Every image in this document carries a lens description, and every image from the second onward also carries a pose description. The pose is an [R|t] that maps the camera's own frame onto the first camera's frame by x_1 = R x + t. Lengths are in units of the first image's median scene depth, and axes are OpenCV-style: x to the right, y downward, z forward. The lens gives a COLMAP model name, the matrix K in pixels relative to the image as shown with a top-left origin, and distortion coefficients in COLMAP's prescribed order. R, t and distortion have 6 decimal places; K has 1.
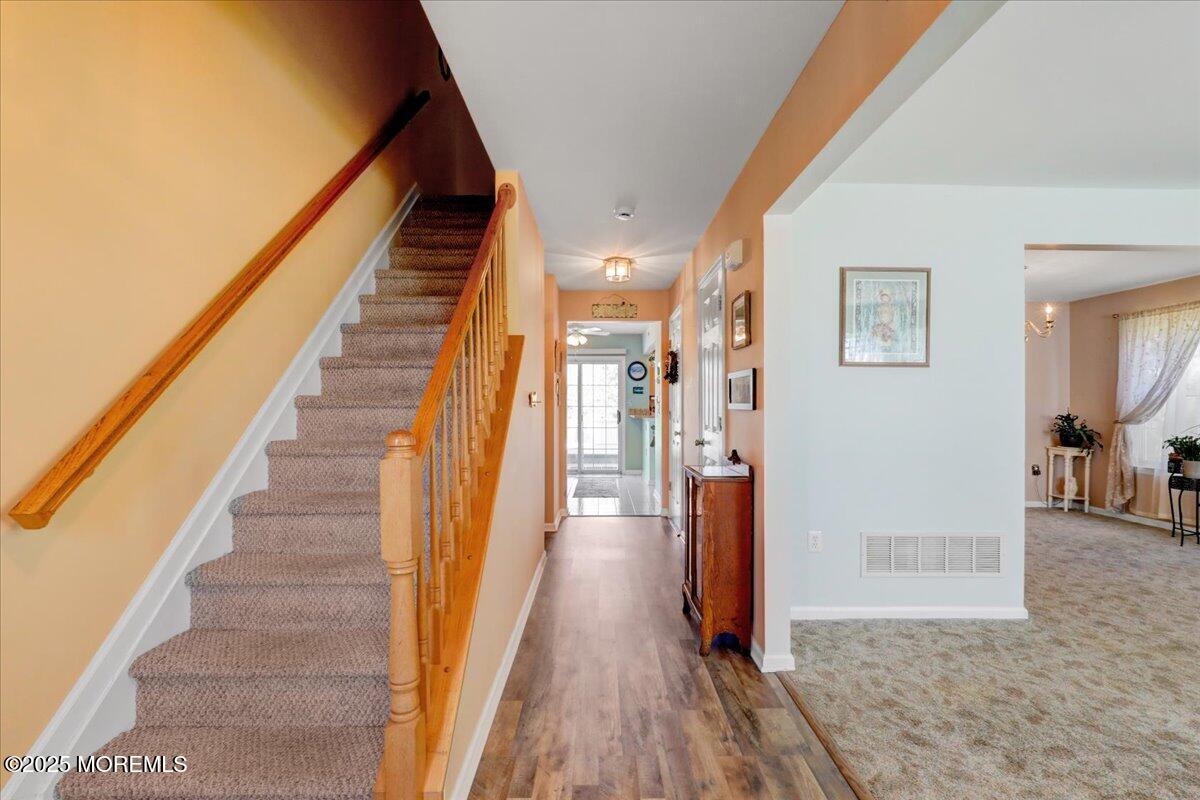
lens RADIAL K [[548.7, 0, 600.3], [0, 548.7, 402.5], [0, 0, 1]] dist [-0.009368, 0.000093]
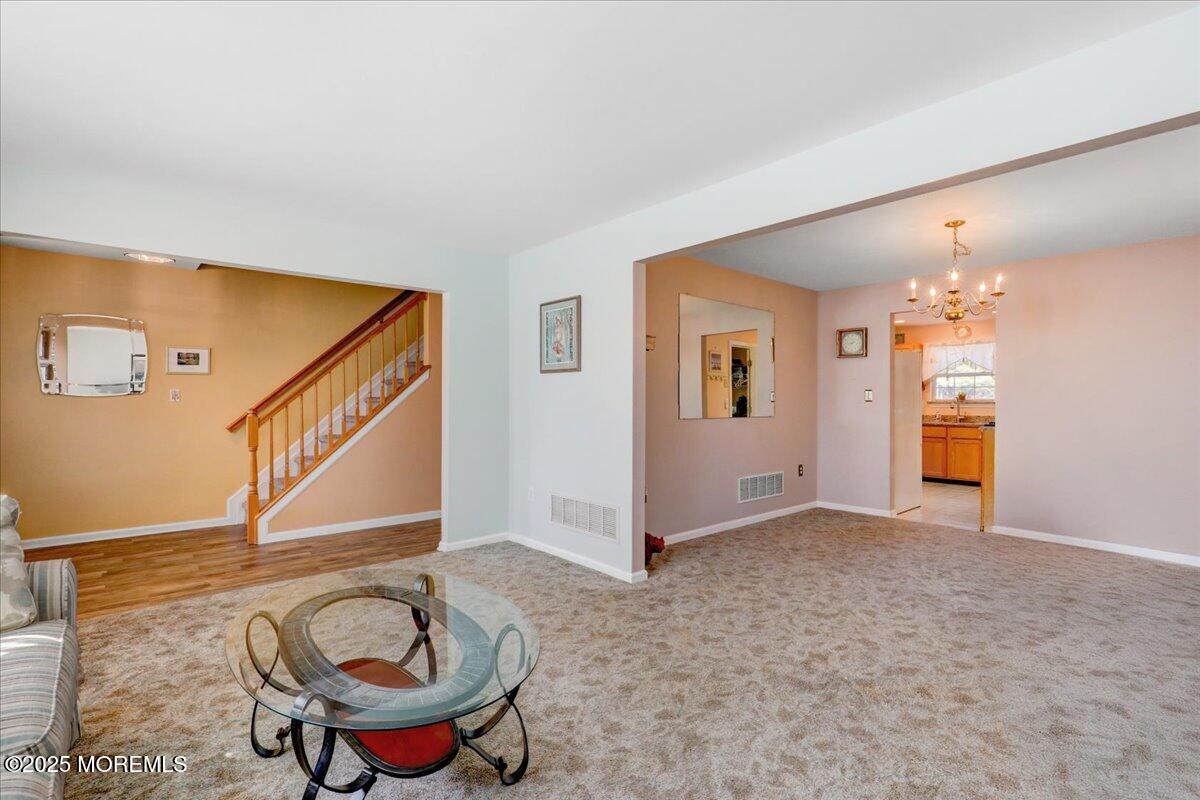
lens RADIAL K [[548.7, 0, 604.0], [0, 548.7, 398.1], [0, 0, 1]] dist [-0.009368, 0.000093]
pose [[0.665872, -0.005805, -0.746043, 1.588060], [0.001958, 0.999980, -0.006034, 0.007182], [0.746063, 0.002557, 0.665870, 0.169973]]
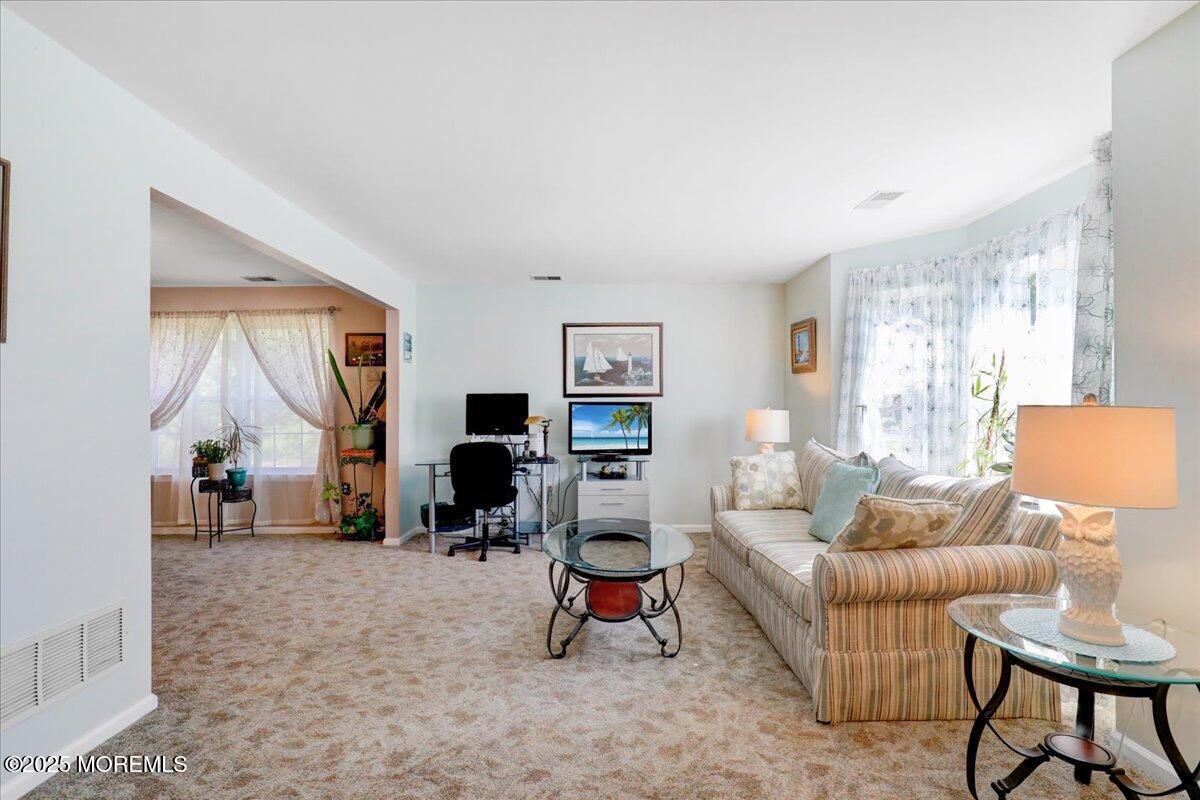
lens RADIAL K [[548.7, 0, 603.0], [0, 548.7, 403.4], [0, 0, 1]] dist [-0.009368, 0.000093]
pose [[-0.008403, 0.004985, 0.999952, 0.052655], [0.001021, 0.999987, -0.004977, -0.002505], [-0.999964, 0.000979, -0.008408, 0.403850]]
